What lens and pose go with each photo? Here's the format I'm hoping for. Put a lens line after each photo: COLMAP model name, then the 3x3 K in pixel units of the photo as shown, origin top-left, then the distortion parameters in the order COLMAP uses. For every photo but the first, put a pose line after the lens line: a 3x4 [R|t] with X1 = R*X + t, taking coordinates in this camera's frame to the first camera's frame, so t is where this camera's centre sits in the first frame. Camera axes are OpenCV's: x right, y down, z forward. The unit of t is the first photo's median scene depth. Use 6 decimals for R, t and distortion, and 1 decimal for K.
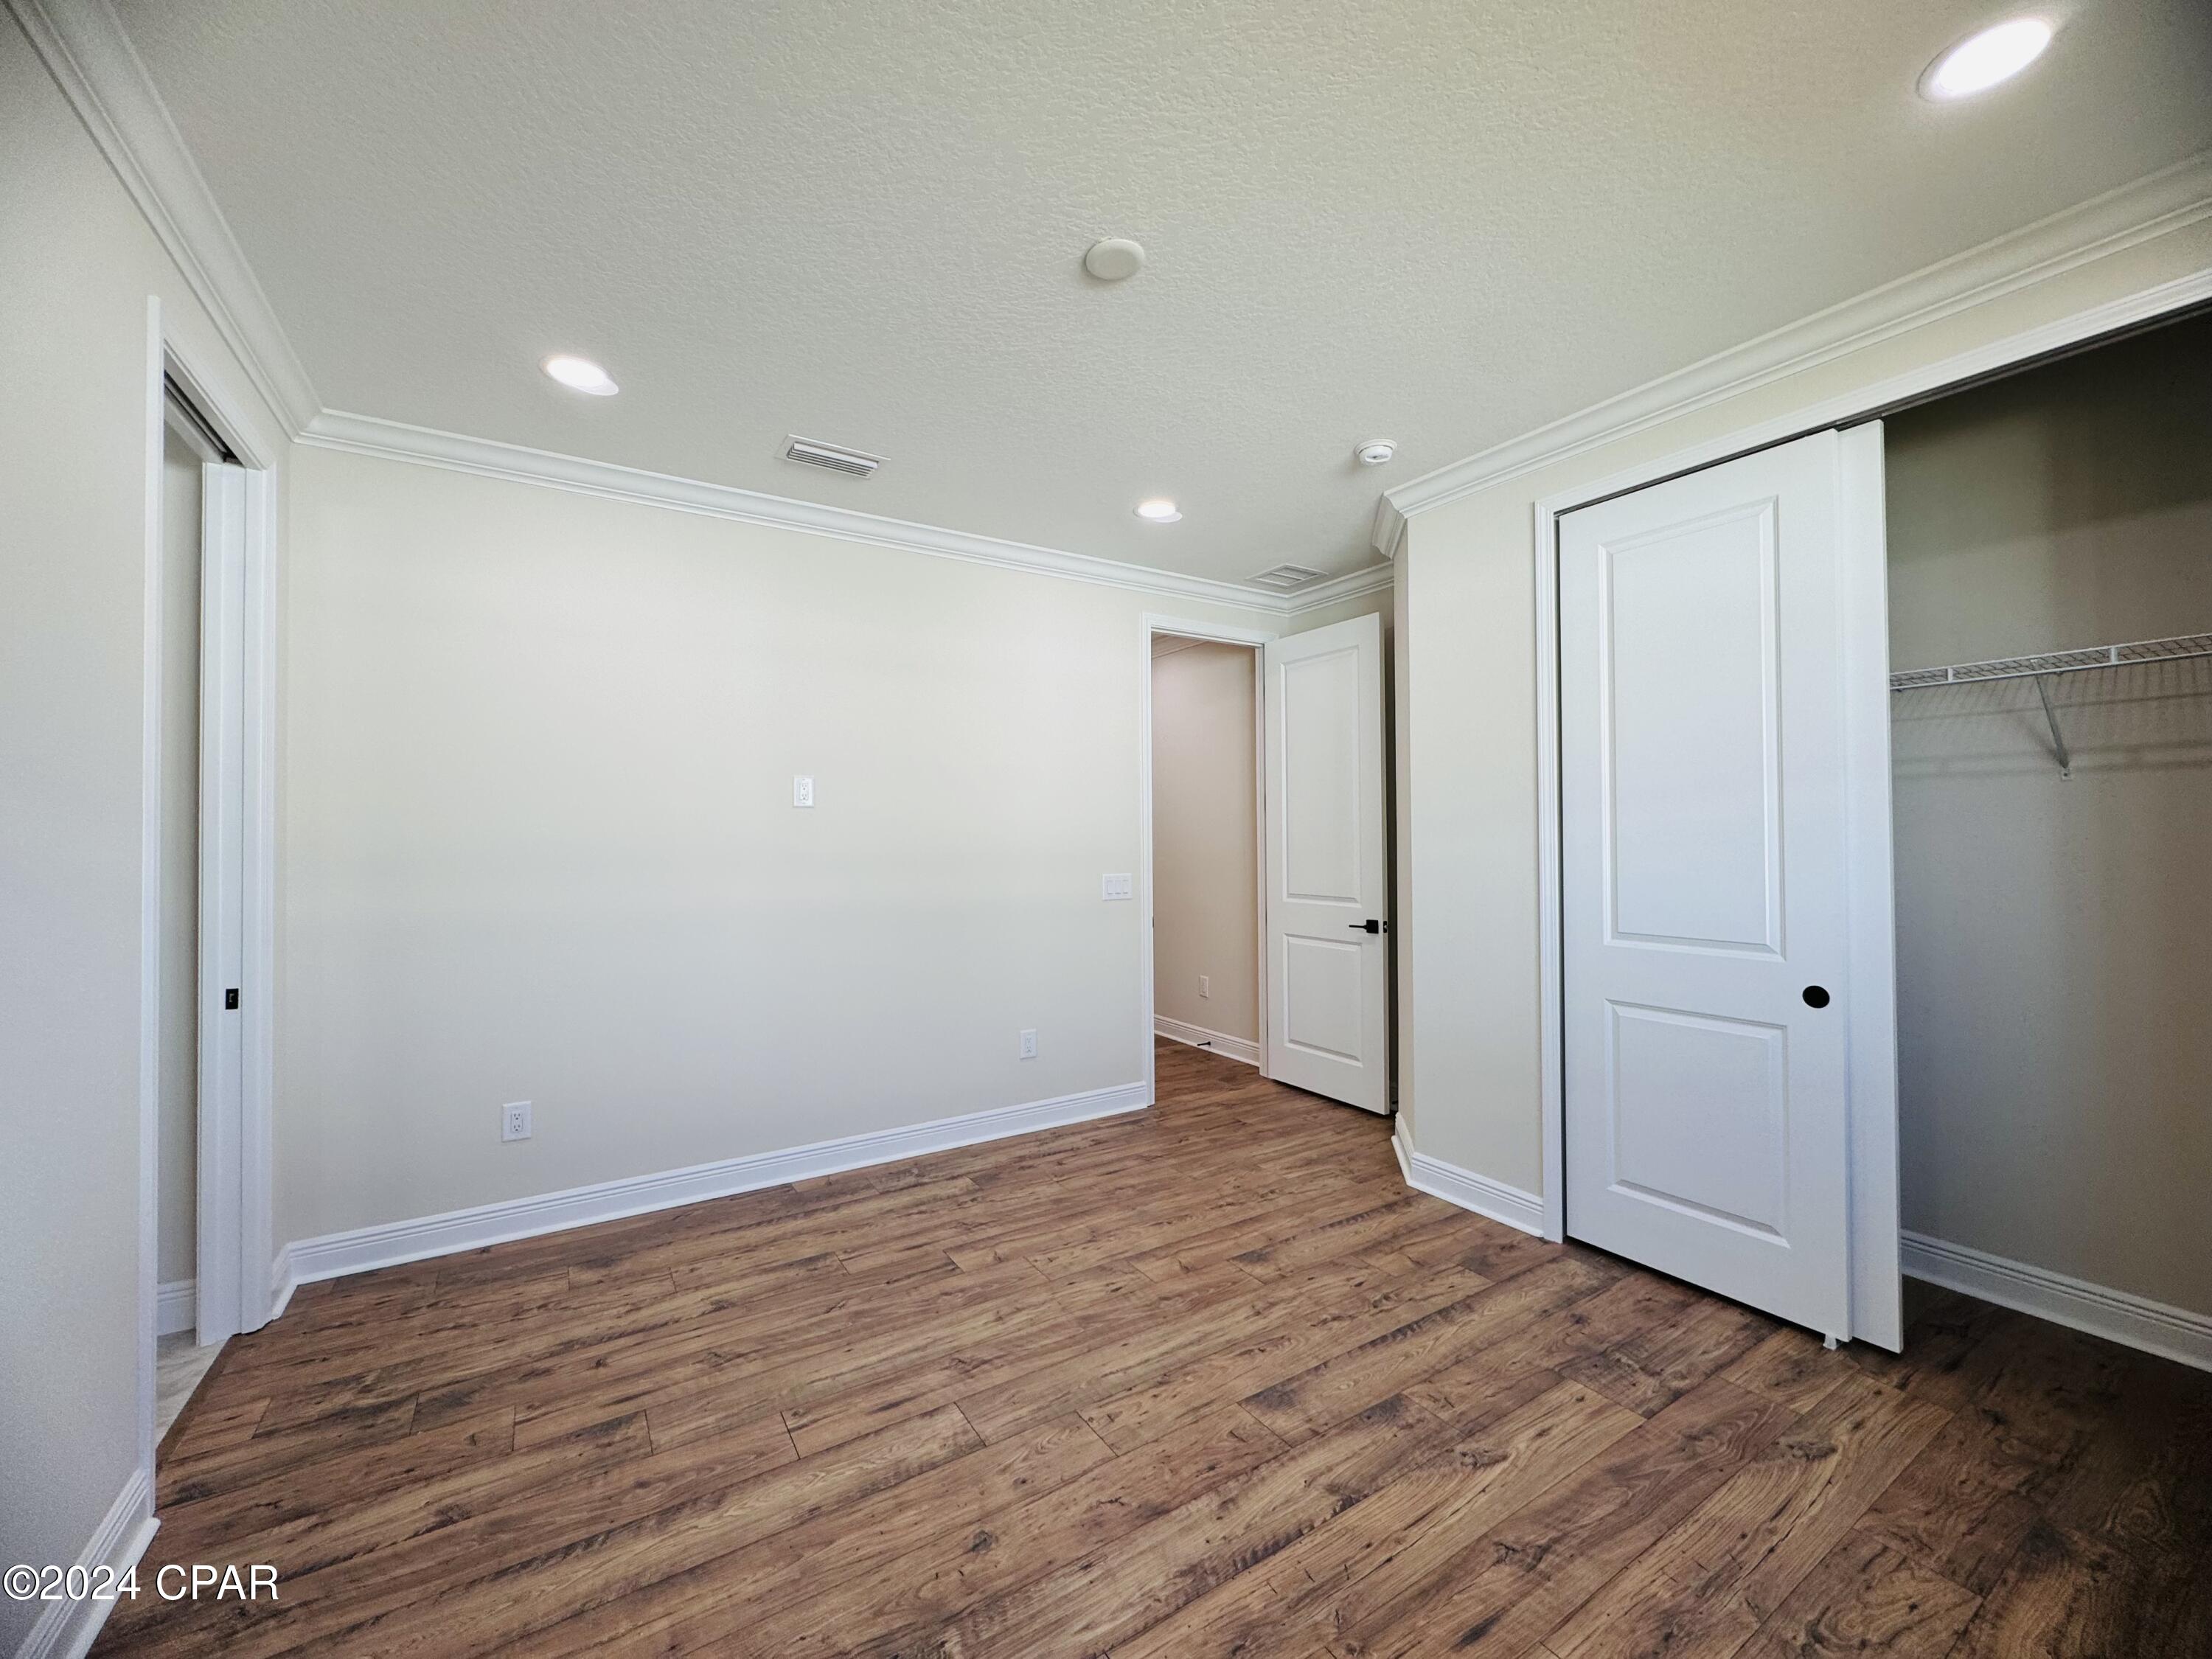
lens RADIAL K [[880.4, 0, 1107.0], [0, 880.4, 826.9], [0, 0, 1]] dist [-0.000841, 0.000247]
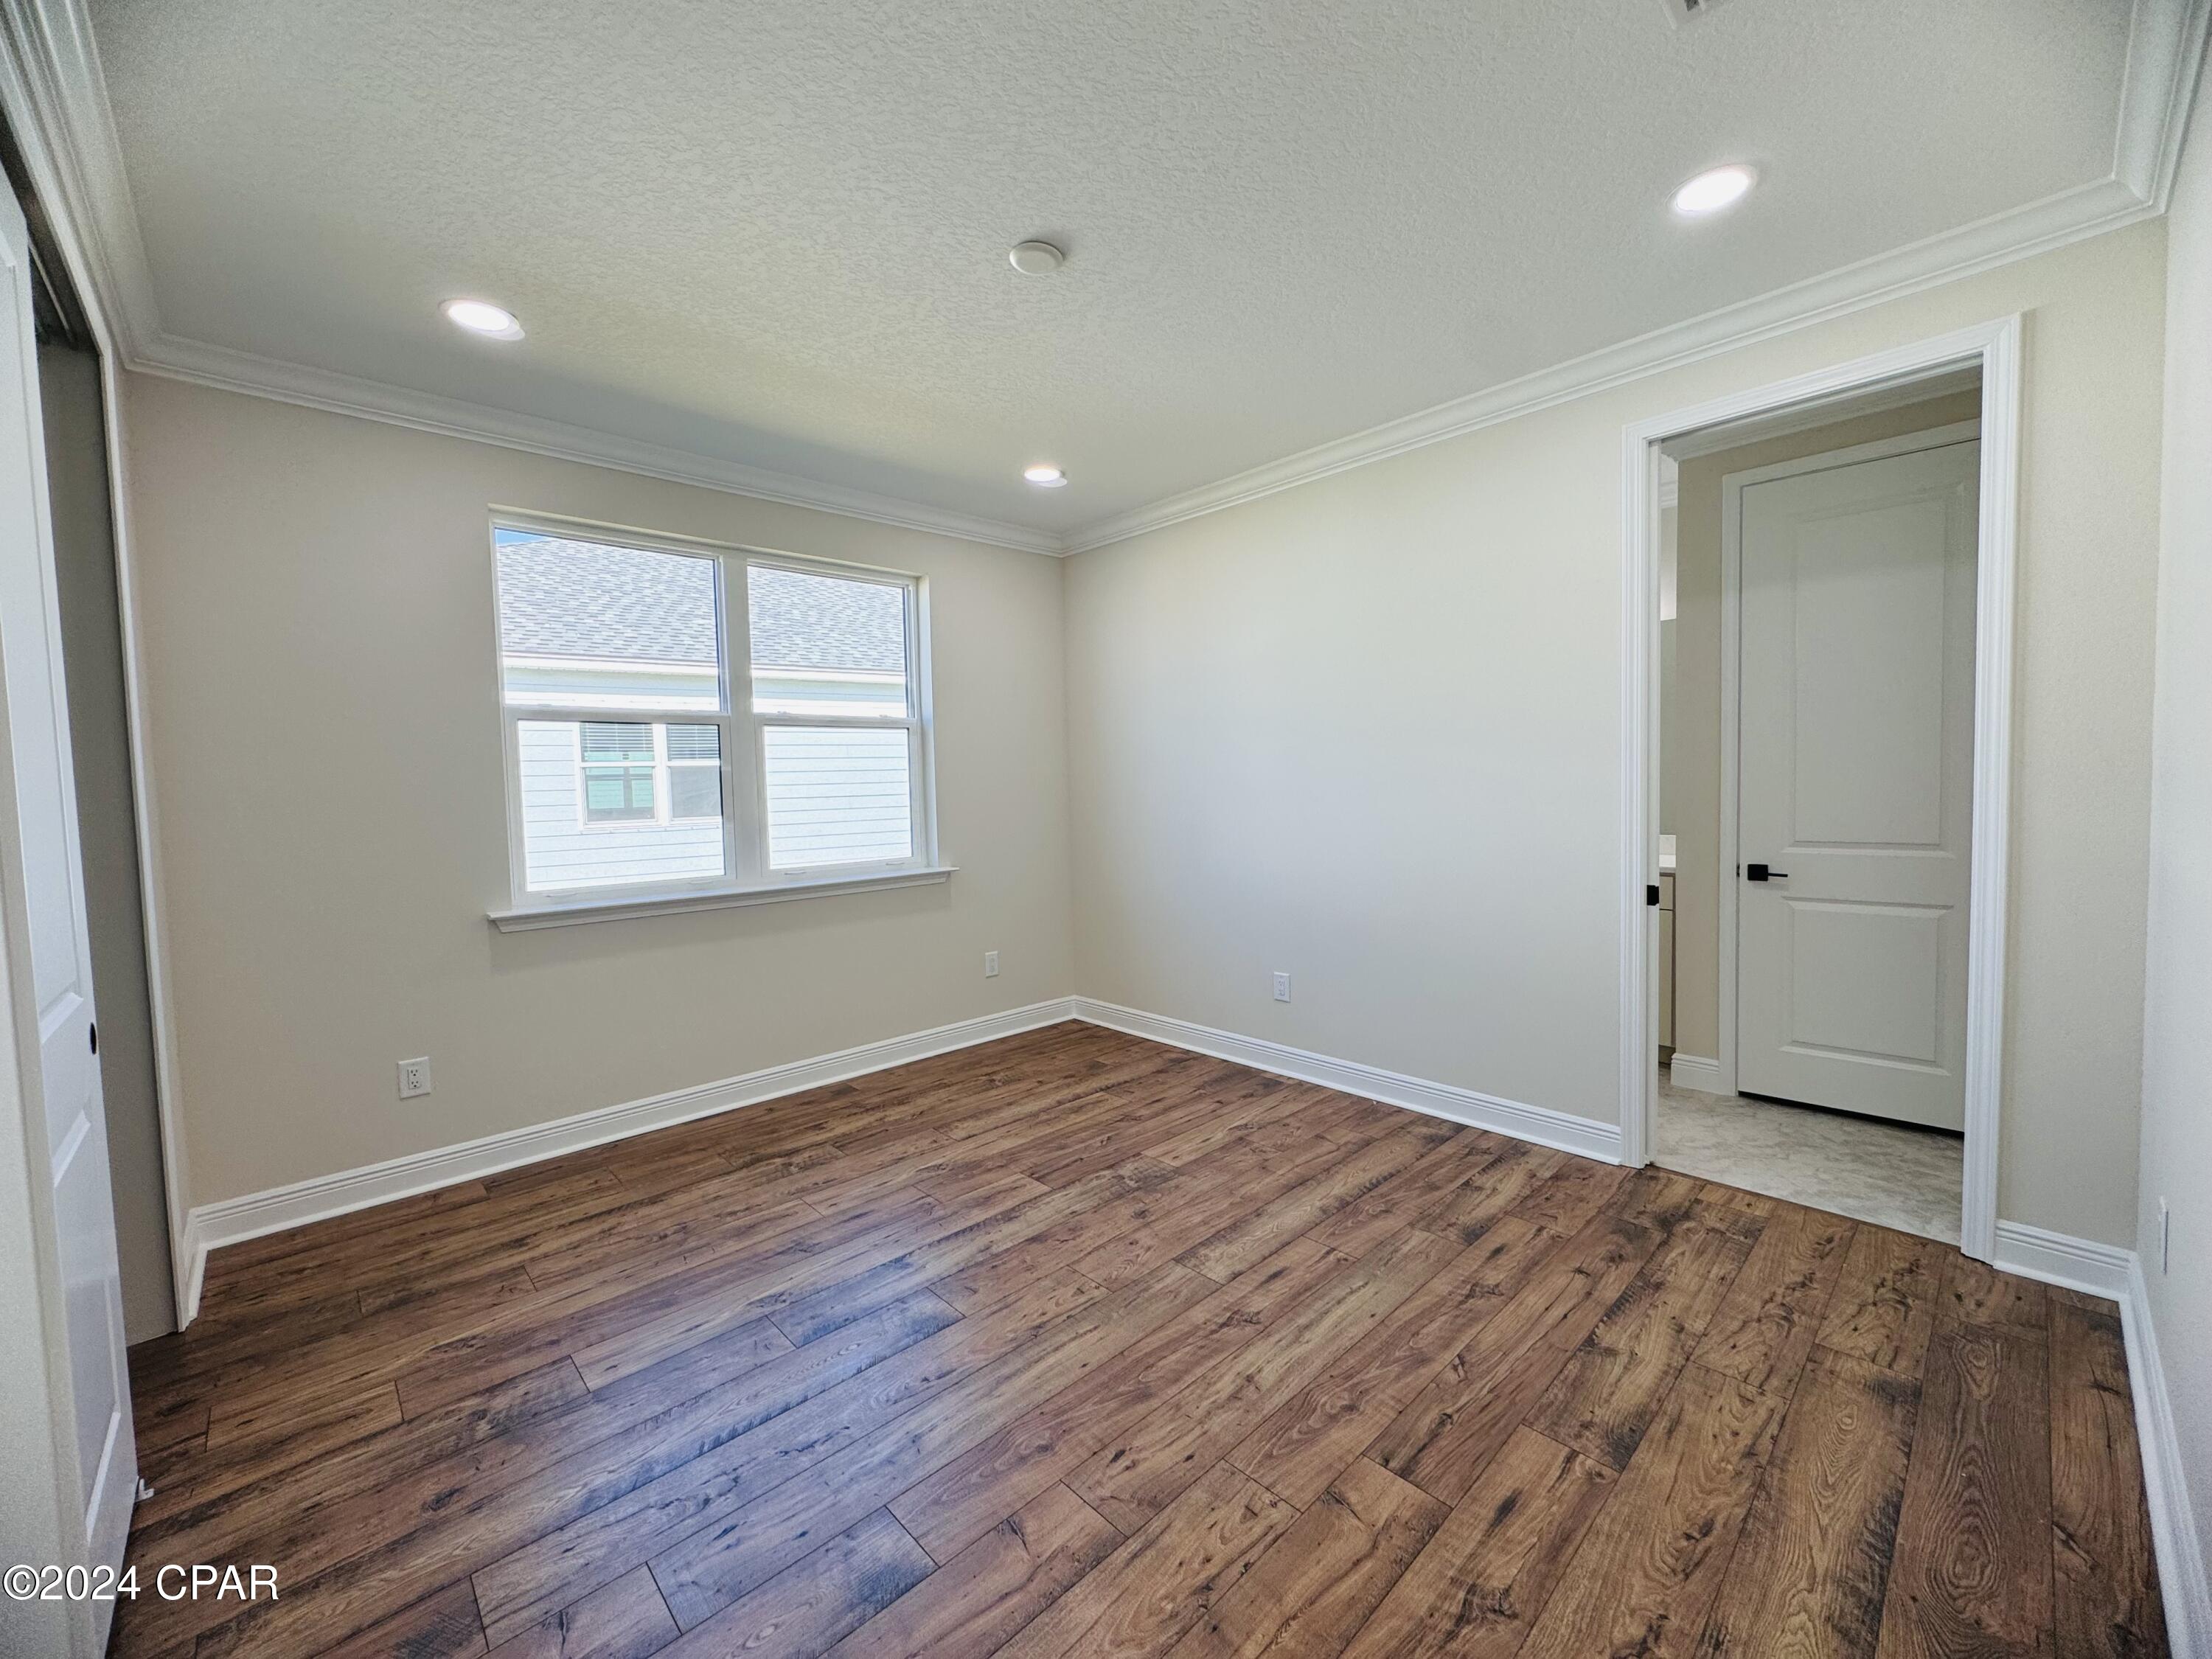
lens RADIAL K [[880.4, 0, 1107.0], [0, 880.4, 826.9], [0, 0, 1]] dist [-0.000841, 0.000247]
pose [[-0.980571, 0.042741, -0.191450, 0.149764], [0.035157, 0.998463, 0.042841, 0.024704], [0.192987, 0.035277, -0.980567, 1.933557]]
